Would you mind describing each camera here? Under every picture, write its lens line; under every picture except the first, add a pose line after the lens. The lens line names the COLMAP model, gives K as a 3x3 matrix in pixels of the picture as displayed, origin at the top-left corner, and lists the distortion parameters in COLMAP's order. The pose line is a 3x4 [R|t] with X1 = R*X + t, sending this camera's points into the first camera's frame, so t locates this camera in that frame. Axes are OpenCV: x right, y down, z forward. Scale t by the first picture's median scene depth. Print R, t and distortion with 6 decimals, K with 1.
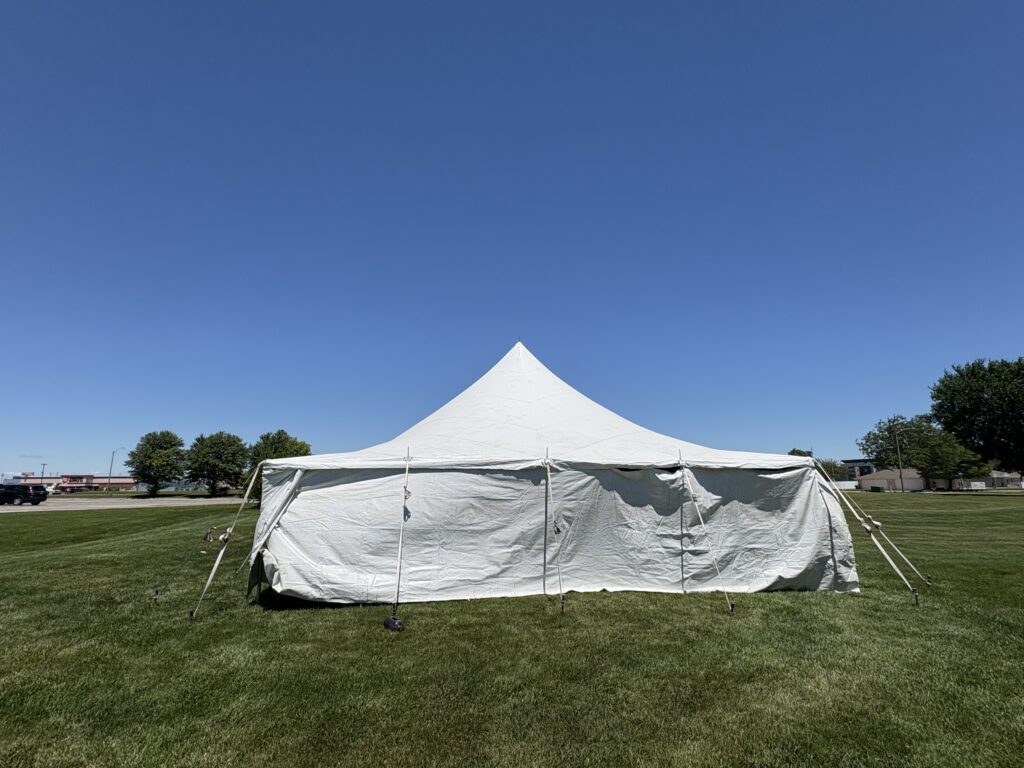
lens RADIAL K [[511.3, 0, 512.0], [0, 511.3, 384.0], [0, 0, 1]] dist [0.000874, -0.000197]
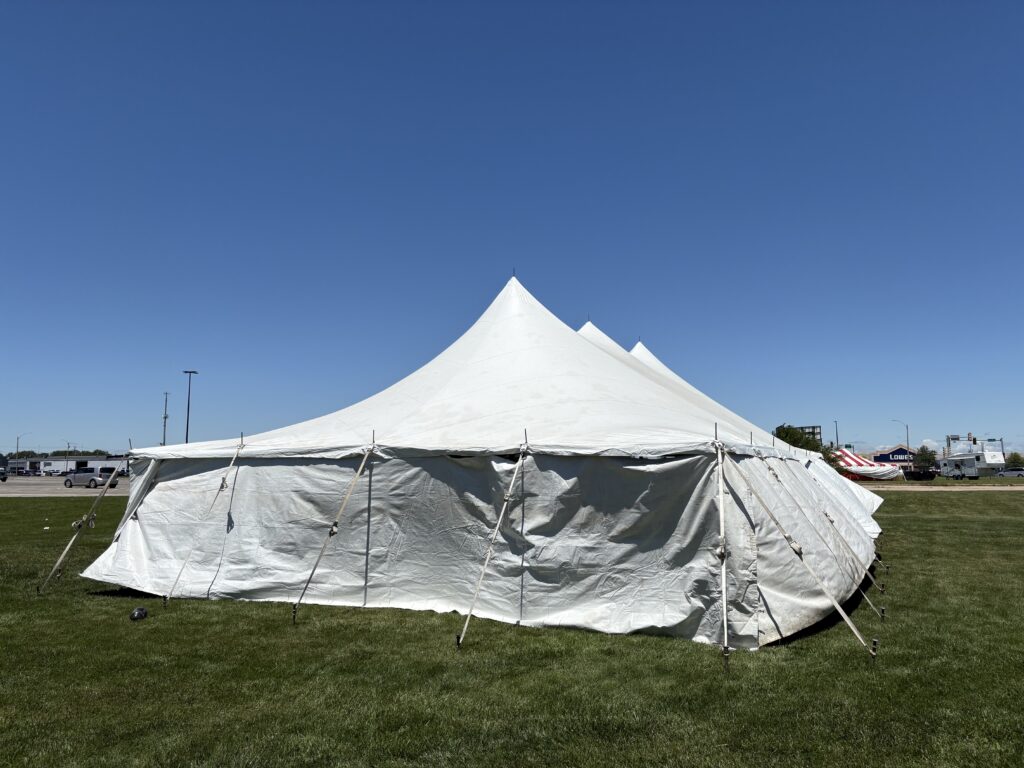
lens RADIAL K [[781.6, 0, 512.0], [0, 781.6, 384.0], [0, 0, 1]] dist [0.224247, -0.341724]
pose [[0.858213, -0.045910, -0.511236, 0.893787], [0.094131, 0.993178, 0.068828, -0.014126], [0.504589, -0.107192, 0.856680, 0.048811]]
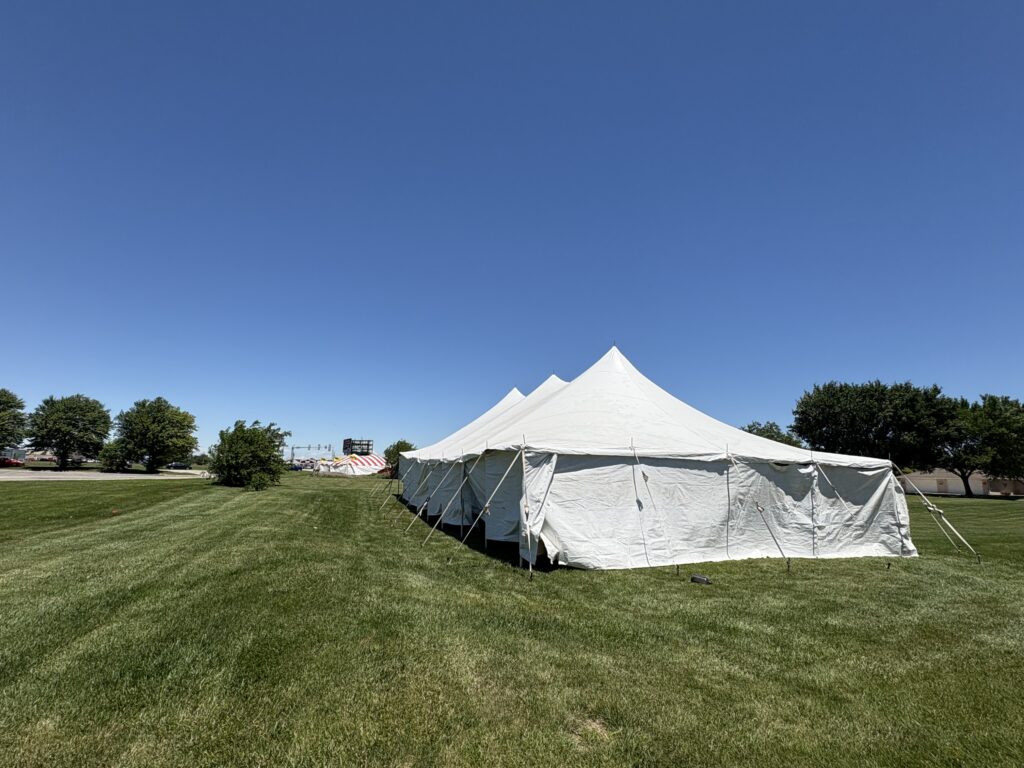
lens RADIAL K [[507.7, 0, 512.0], [0, 507.7, 384.0], [0, 0, 1]] dist [0.010116, -0.000425]
pose [[0.965384, 0.075283, 0.249732, -0.753687], [-0.082548, 0.996411, 0.018732, -0.001616], [-0.247426, -0.038698, 0.968134, -0.064441]]
